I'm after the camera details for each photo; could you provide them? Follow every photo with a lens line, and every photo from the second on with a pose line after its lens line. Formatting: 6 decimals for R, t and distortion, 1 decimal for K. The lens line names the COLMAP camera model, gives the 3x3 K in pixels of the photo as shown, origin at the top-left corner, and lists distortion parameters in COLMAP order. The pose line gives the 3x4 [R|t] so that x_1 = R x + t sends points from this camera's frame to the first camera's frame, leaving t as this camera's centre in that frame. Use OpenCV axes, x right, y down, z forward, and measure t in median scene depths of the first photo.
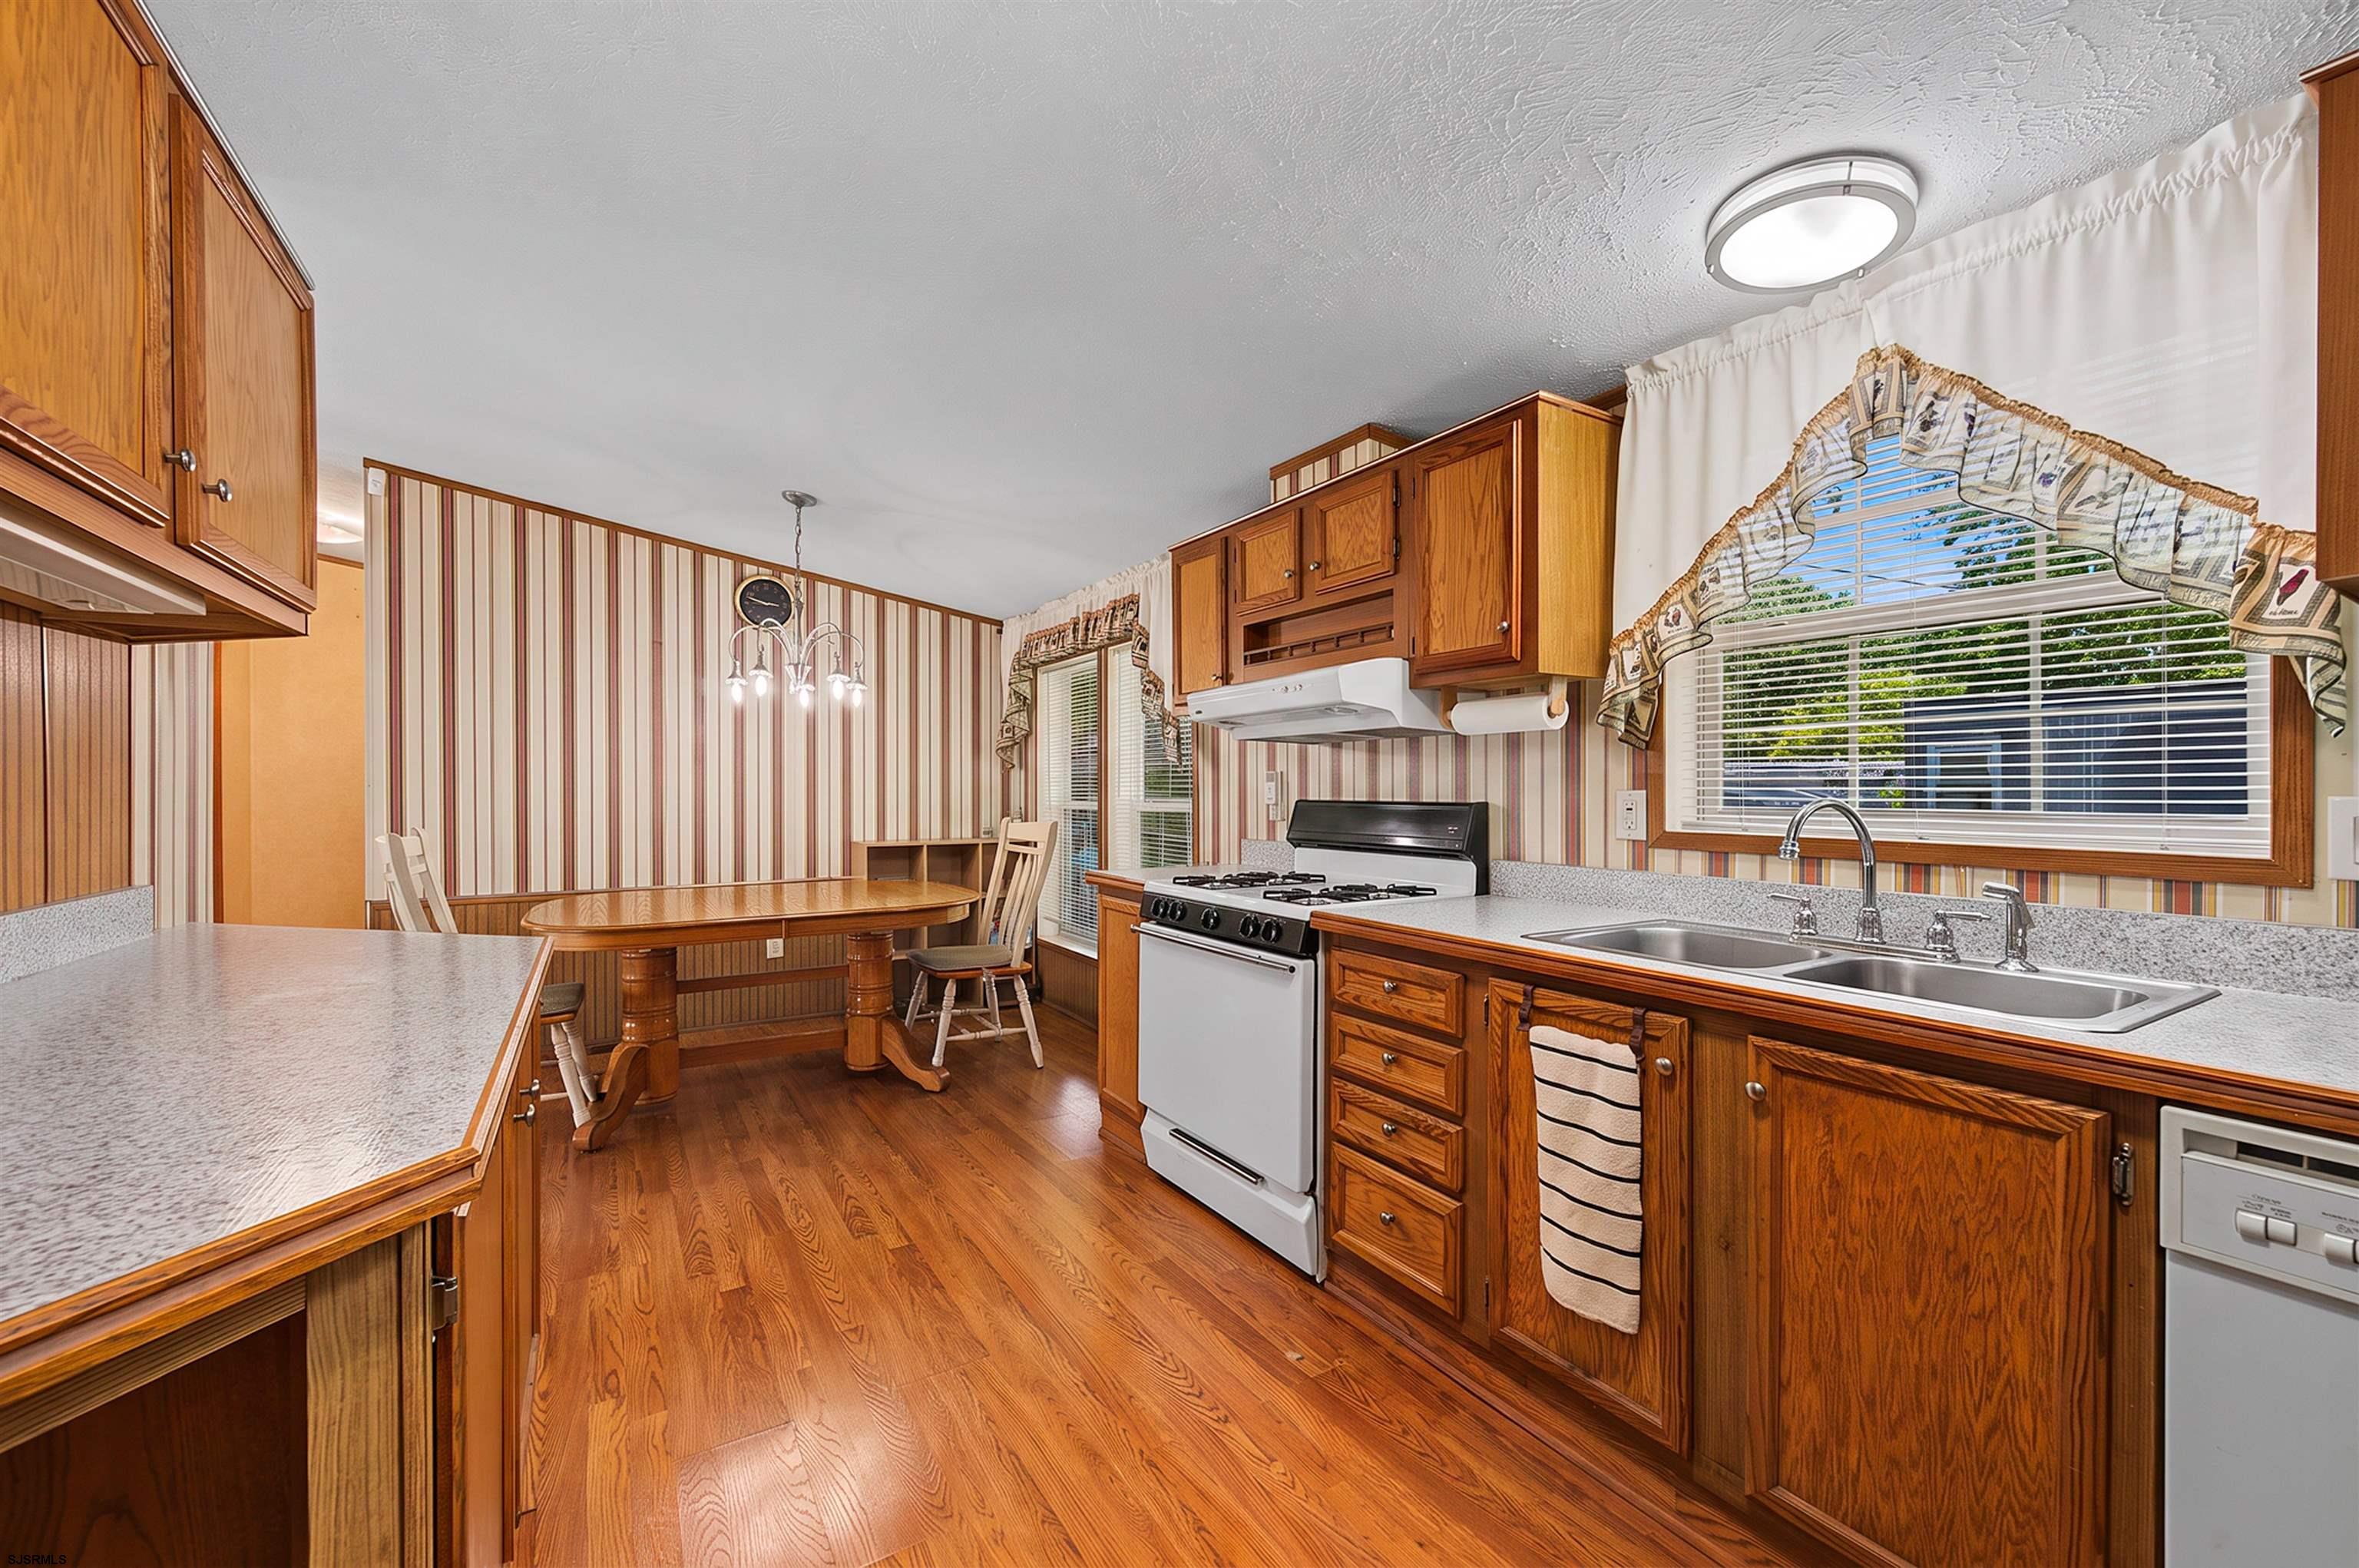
lens RADIAL K [[948.8, 0, 1181.6], [0, 948.8, 788.7], [0, 0, 1]] dist [0.012439, -0.000229]
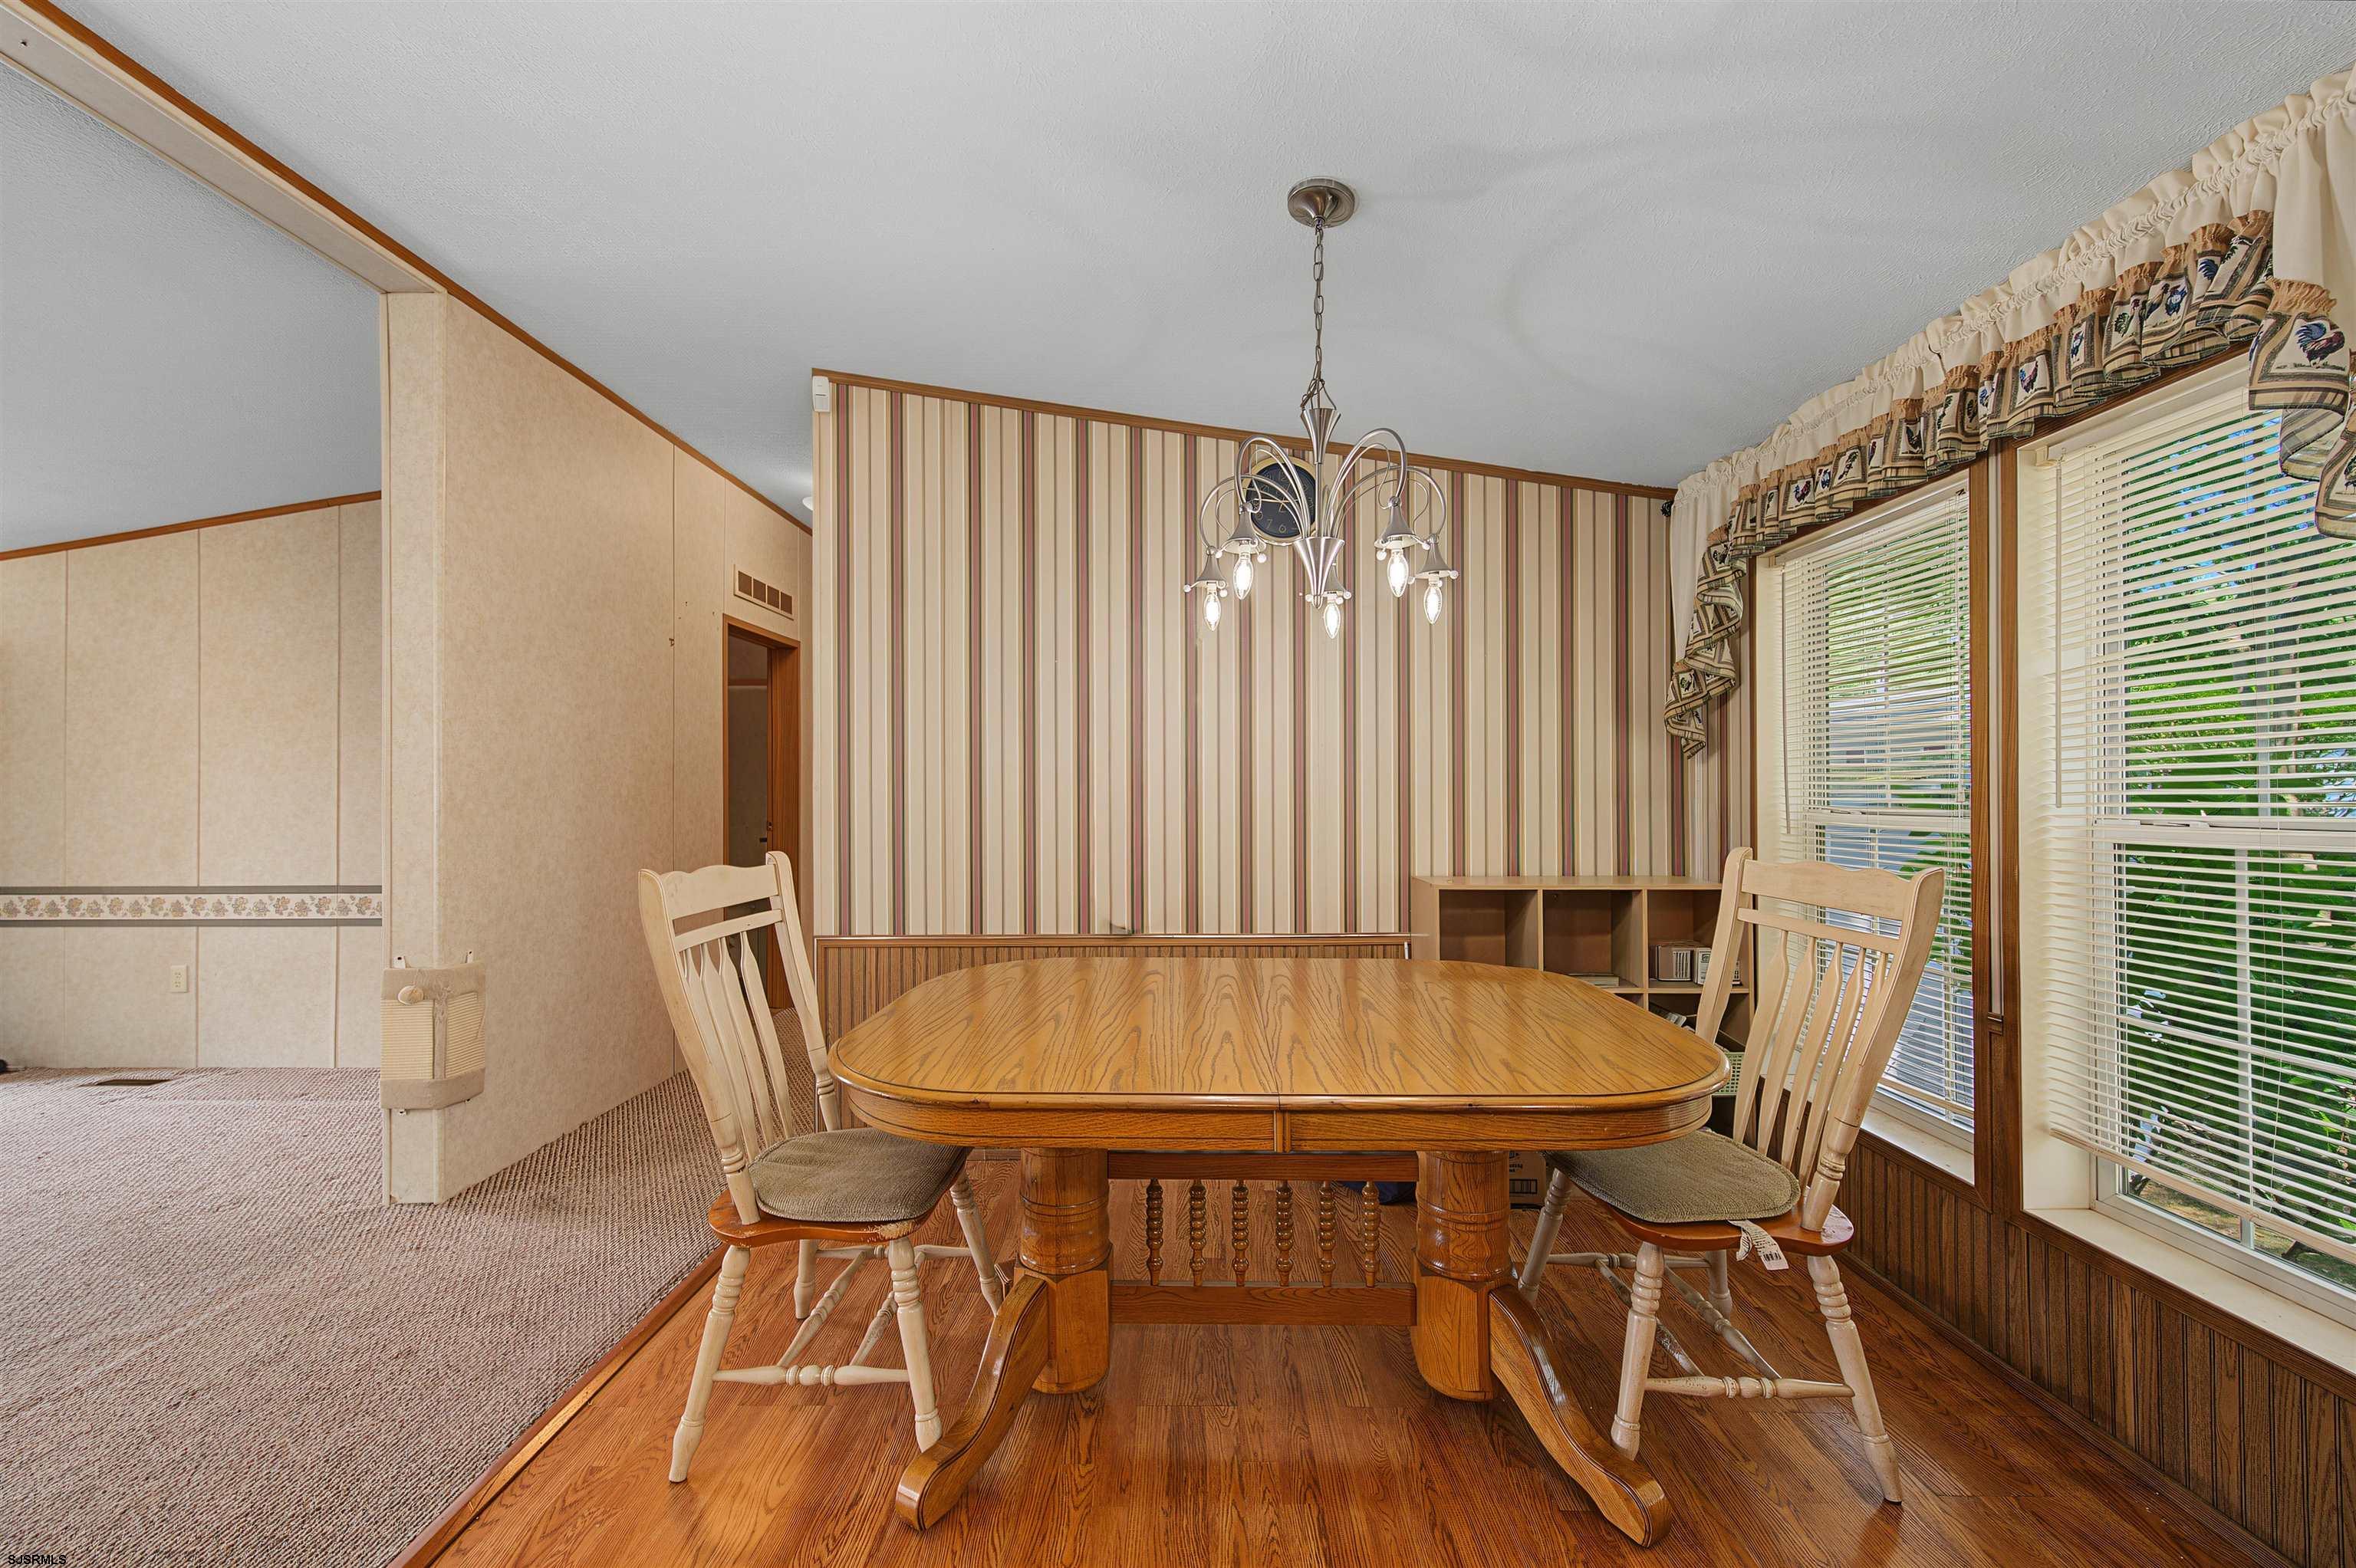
lens RADIAL K [[910.5, 0, 1178.0], [0, 910.5, 784.0], [0, 0, 1]] dist [0.013464, -0.000035]
pose [[0.844947, -0.000255, -0.534850, -0.230414], [0.001055, 0.999999, 0.001191, -0.004792], [0.534849, -0.001571, 0.844946, 0.610777]]
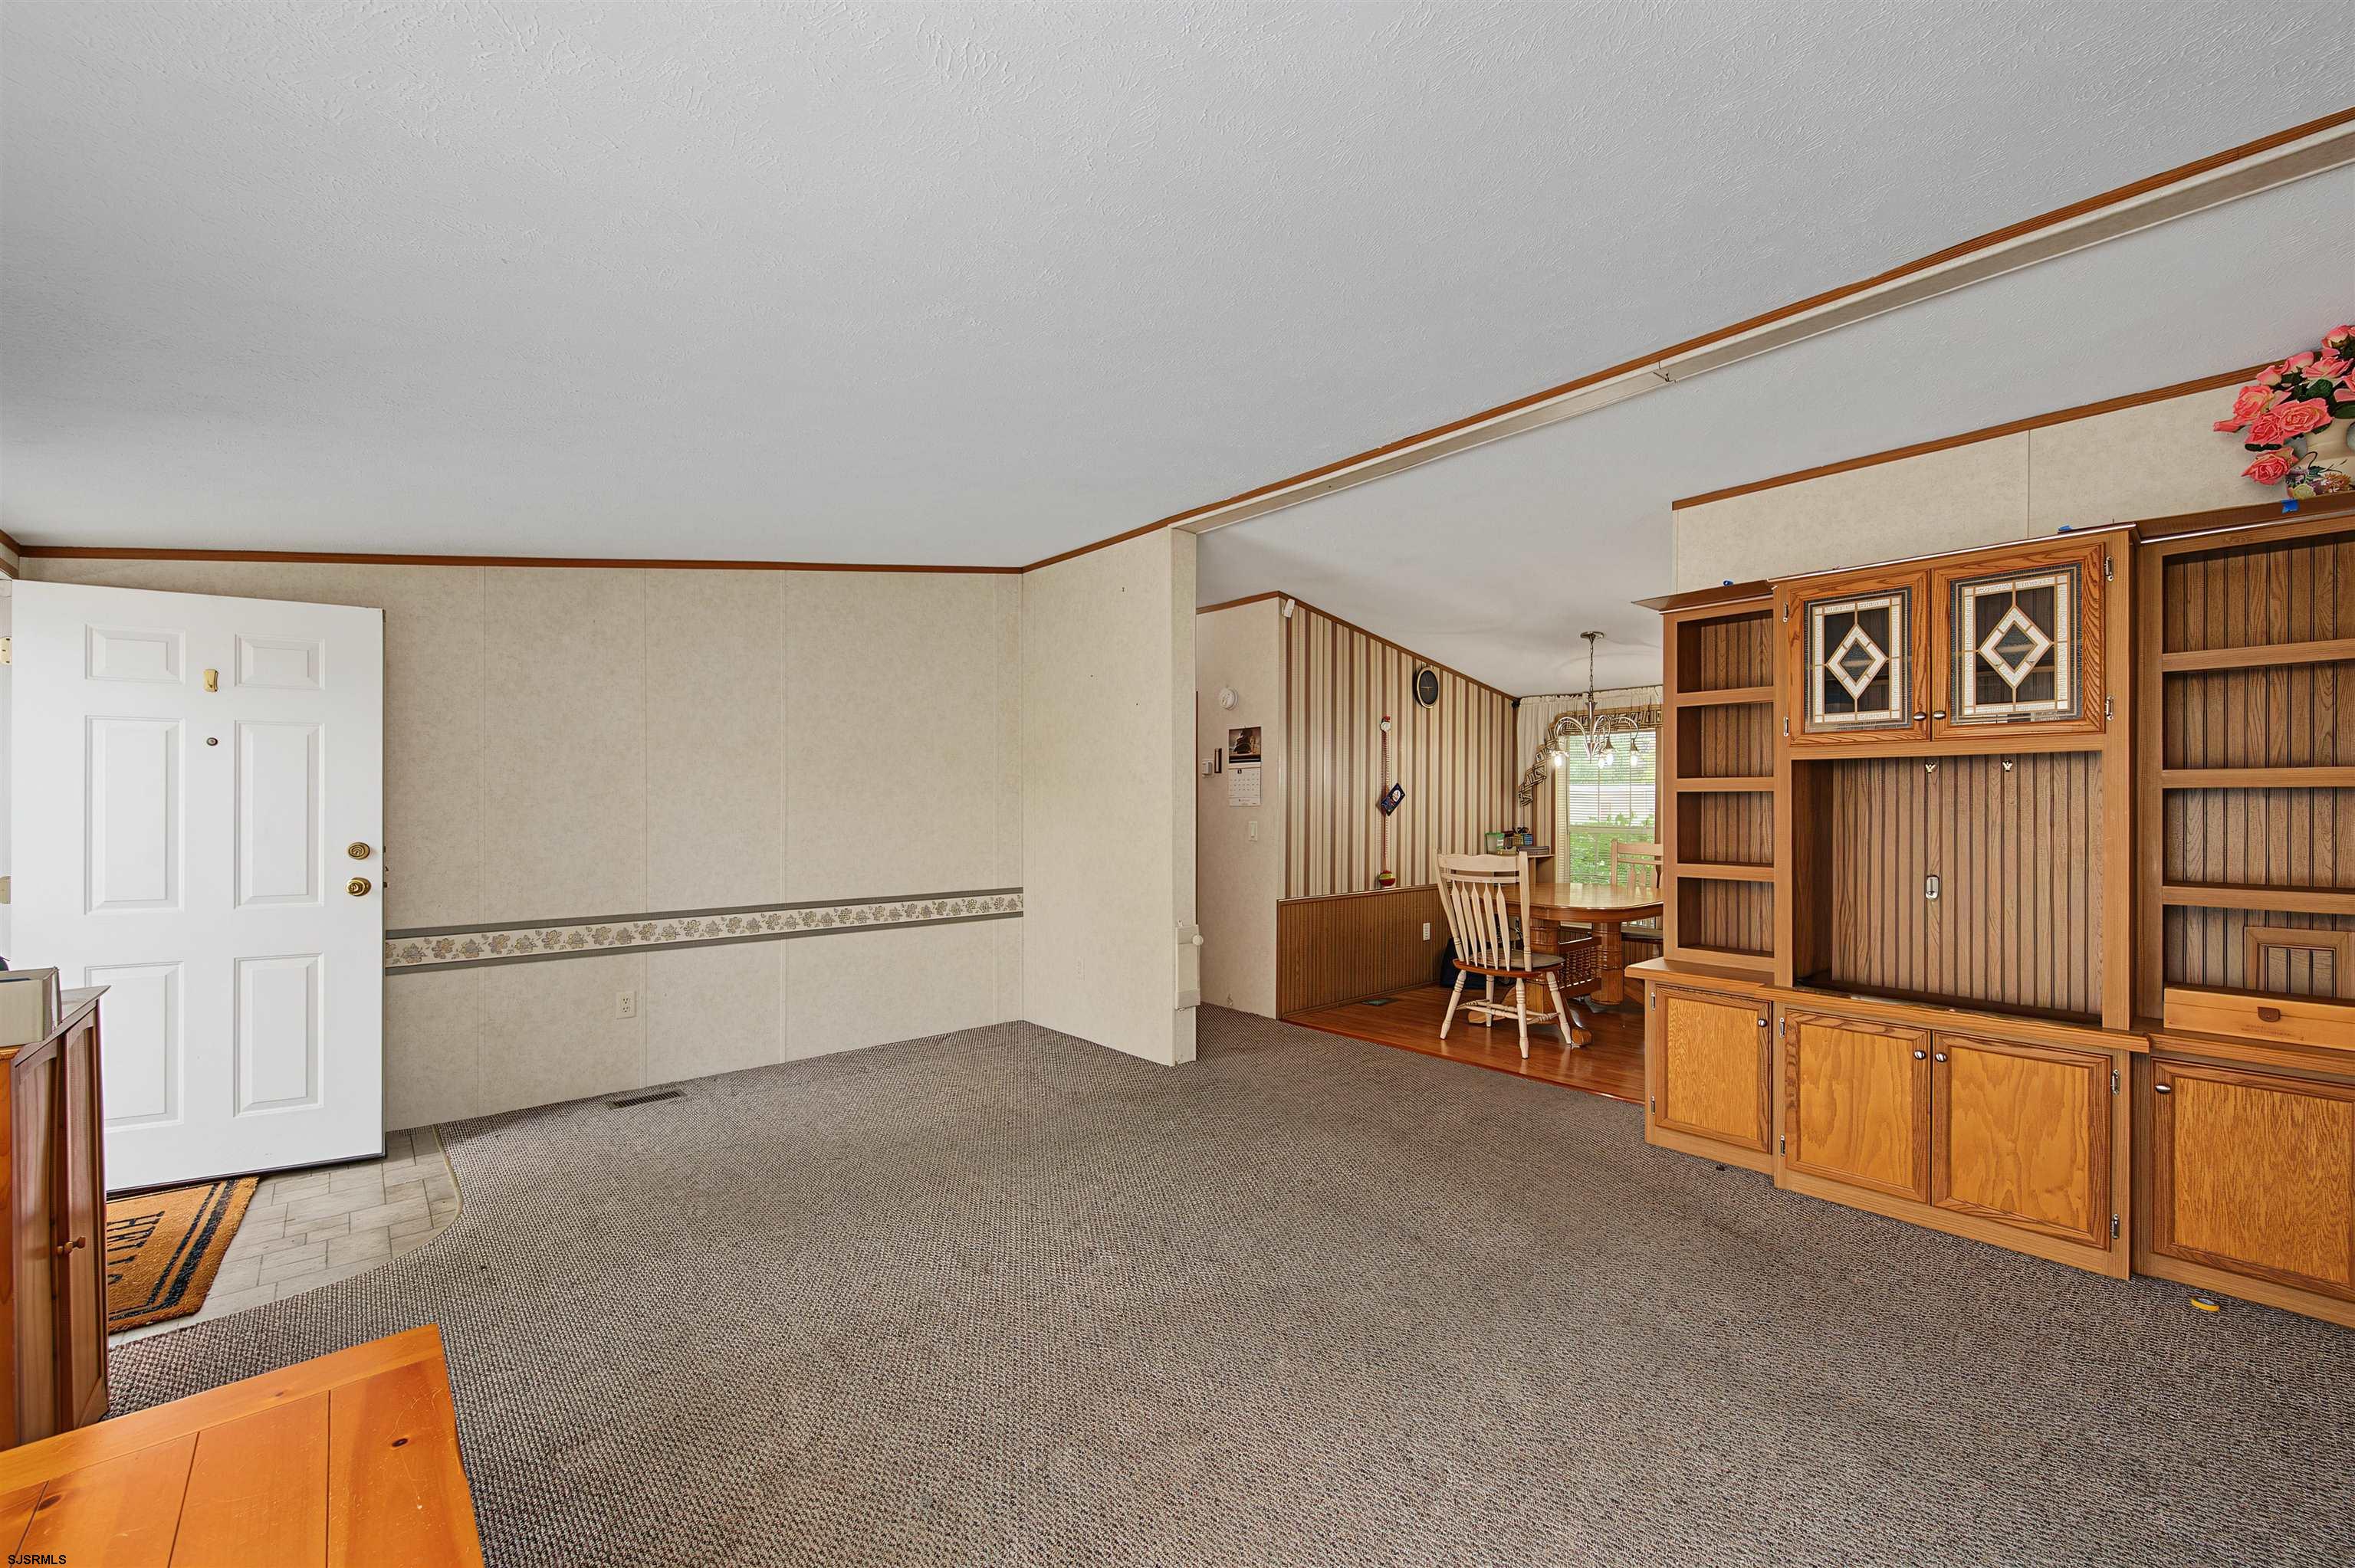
lens RADIAL K [[947.1, 0, 1179.6], [0, 947.1, 788.7], [0, 0, 1]] dist [0.012439, -0.000229]
pose [[0.983038, 0.012414, 0.182981, -1.465957], [-0.010206, 0.999863, -0.013004, -0.029877], [-0.183118, 0.010916, 0.983030, -0.440441]]
